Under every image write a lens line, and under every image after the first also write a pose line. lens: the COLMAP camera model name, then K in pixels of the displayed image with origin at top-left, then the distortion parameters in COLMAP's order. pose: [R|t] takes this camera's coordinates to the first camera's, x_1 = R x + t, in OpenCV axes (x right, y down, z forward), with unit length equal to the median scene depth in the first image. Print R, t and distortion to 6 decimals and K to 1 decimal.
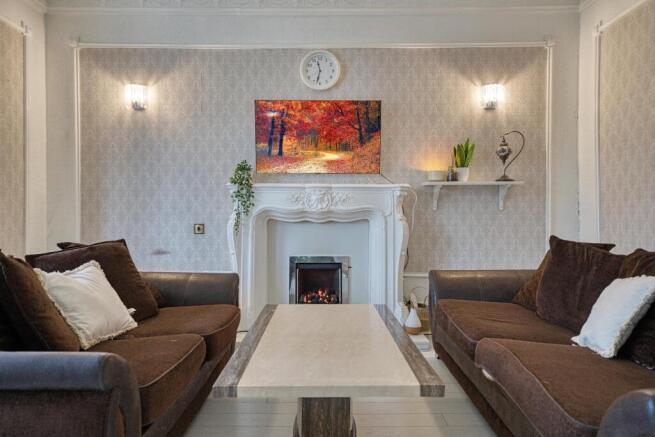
lens RADIAL K [[427.4, 0, 327.4], [0, 427.4, 218.9], [0, 0, 1]] dist [0.034929, 0.001489]
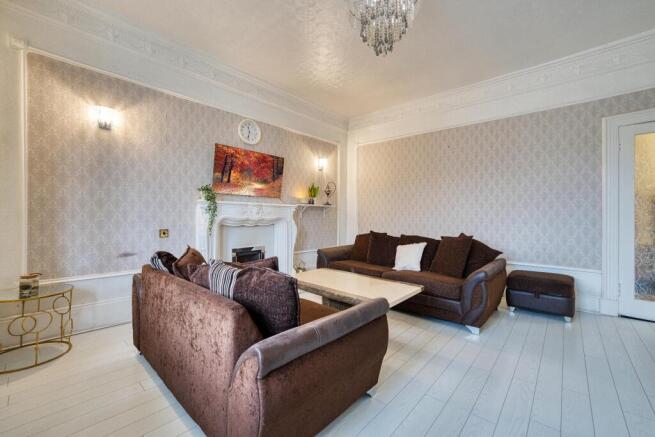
lens RADIAL K [[264.4, 0, 330.6], [0, 264.4, 221.3], [0, 0, 1]] dist [0.001094, 0.000025]
pose [[0.674289, -0.008964, 0.738413, -0.553411], [-0.003912, 0.999869, 0.015711, -0.027162], [-0.738457, -0.013482, 0.674166, 0.101670]]
